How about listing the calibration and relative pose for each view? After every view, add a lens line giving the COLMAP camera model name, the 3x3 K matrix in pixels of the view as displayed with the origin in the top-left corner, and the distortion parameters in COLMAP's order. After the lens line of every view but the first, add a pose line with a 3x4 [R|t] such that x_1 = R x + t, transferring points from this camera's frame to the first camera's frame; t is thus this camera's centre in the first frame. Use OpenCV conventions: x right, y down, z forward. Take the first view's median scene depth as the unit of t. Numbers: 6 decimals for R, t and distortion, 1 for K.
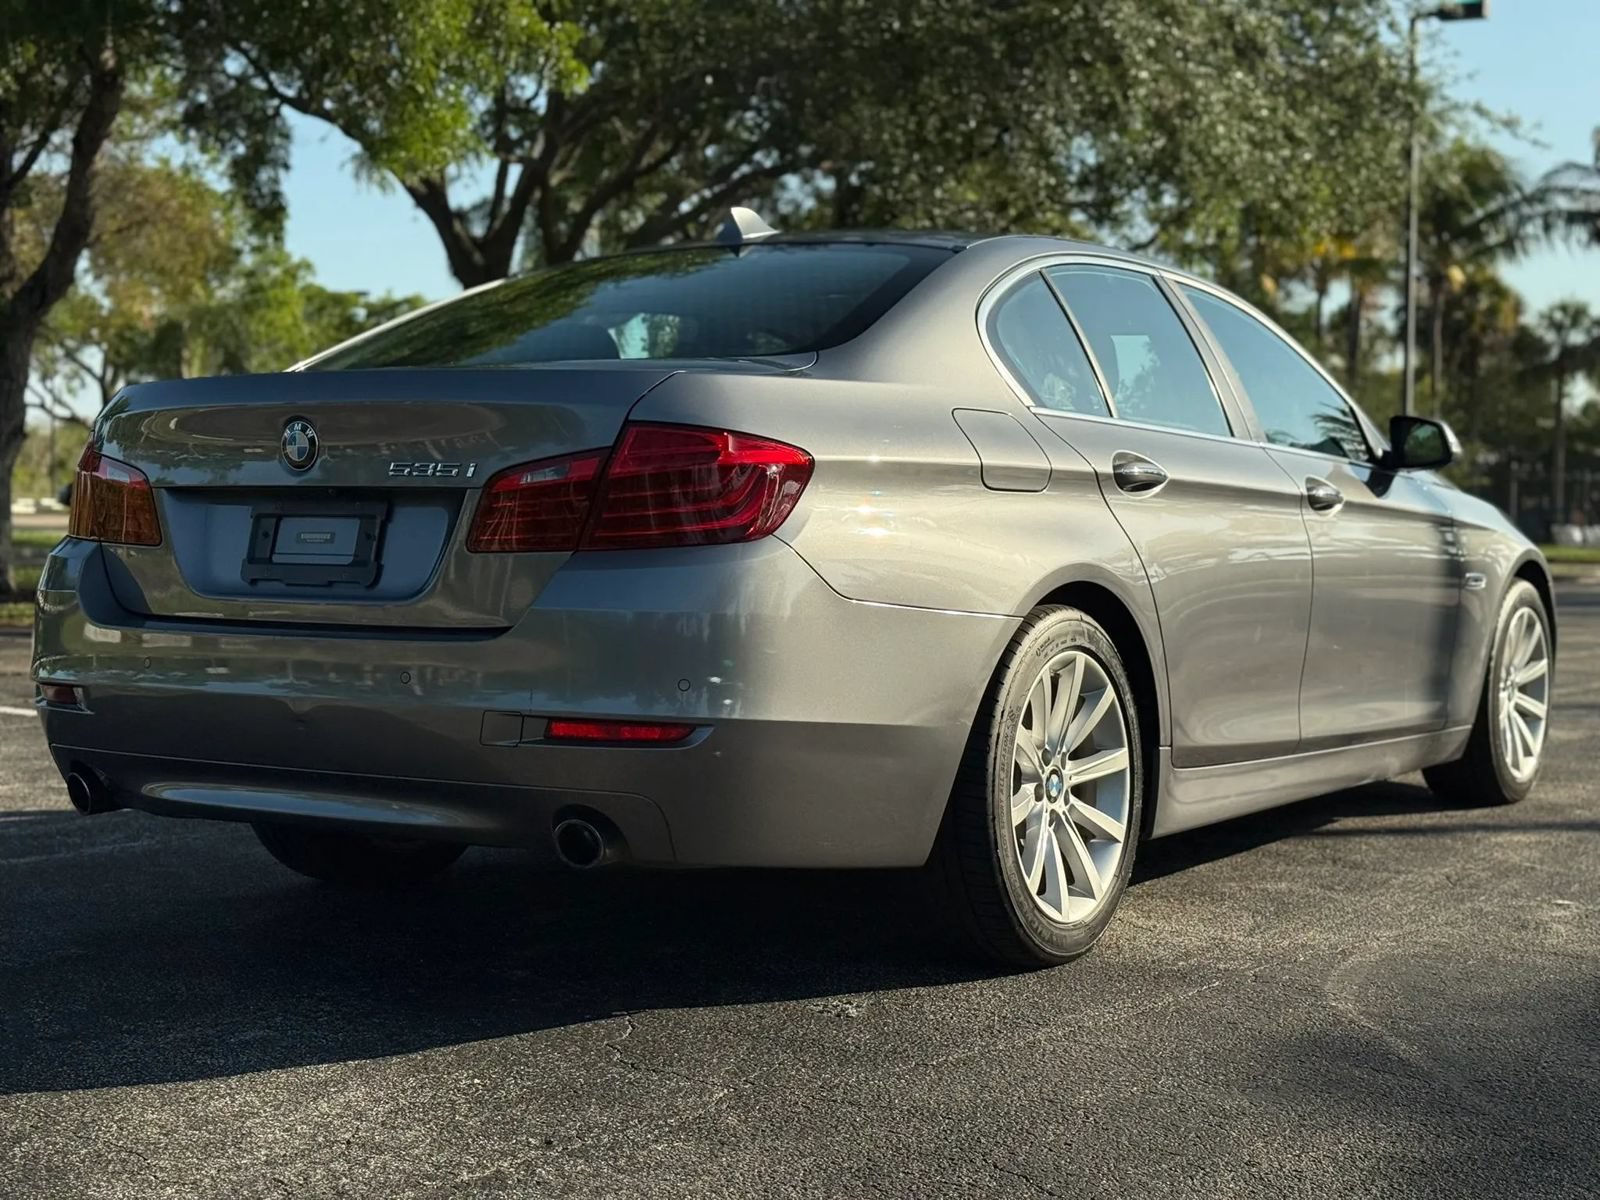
lens RADIAL K [[2179.9, 0, 790.7], [0, 2179.9, 610.7], [0, 0, 1]] dist [0.231578, -0.595931]
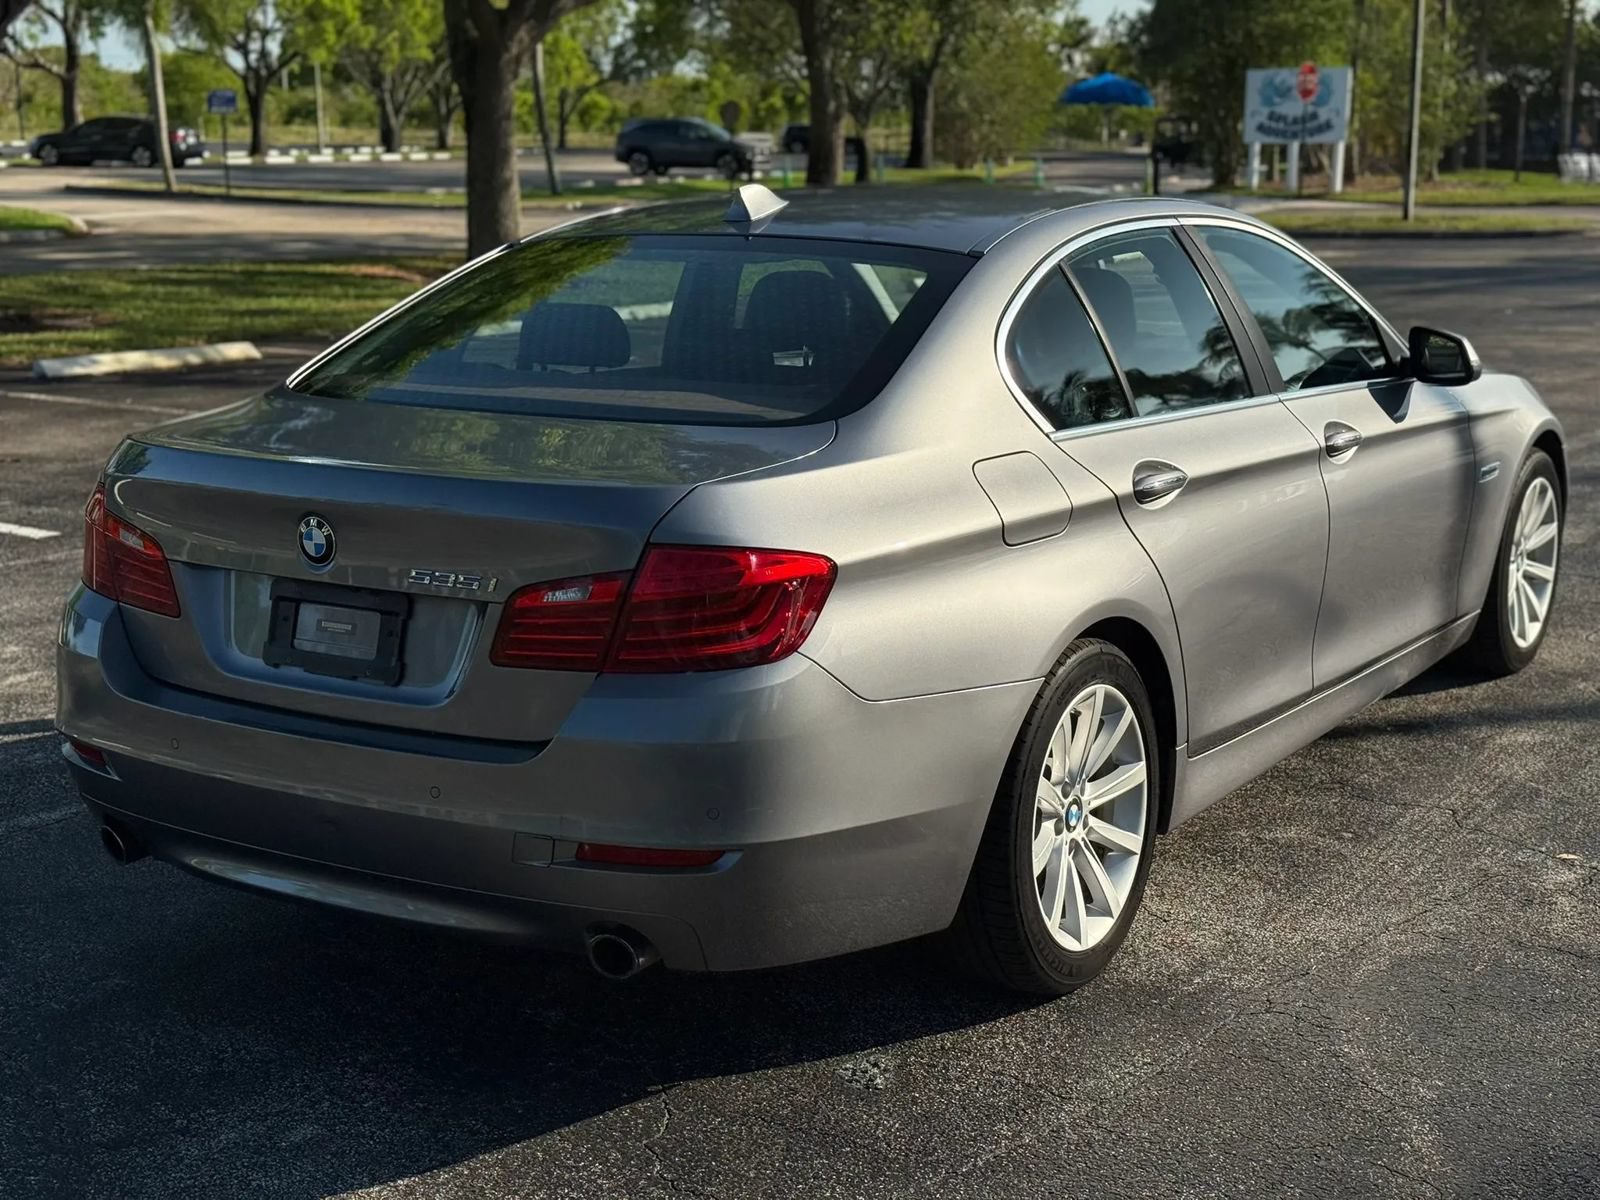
lens RADIAL K [[2179.9, 0, 790.7], [0, 2179.9, 610.7], [0, 0, 1]] dist [0.231578, -0.595931]
pose [[0.999843, -0.017648, 0.001358, -0.010301], [0.017179, 0.986008, 0.165813, -0.184221], [-0.004266, -0.165764, 0.986156, 0.015953]]
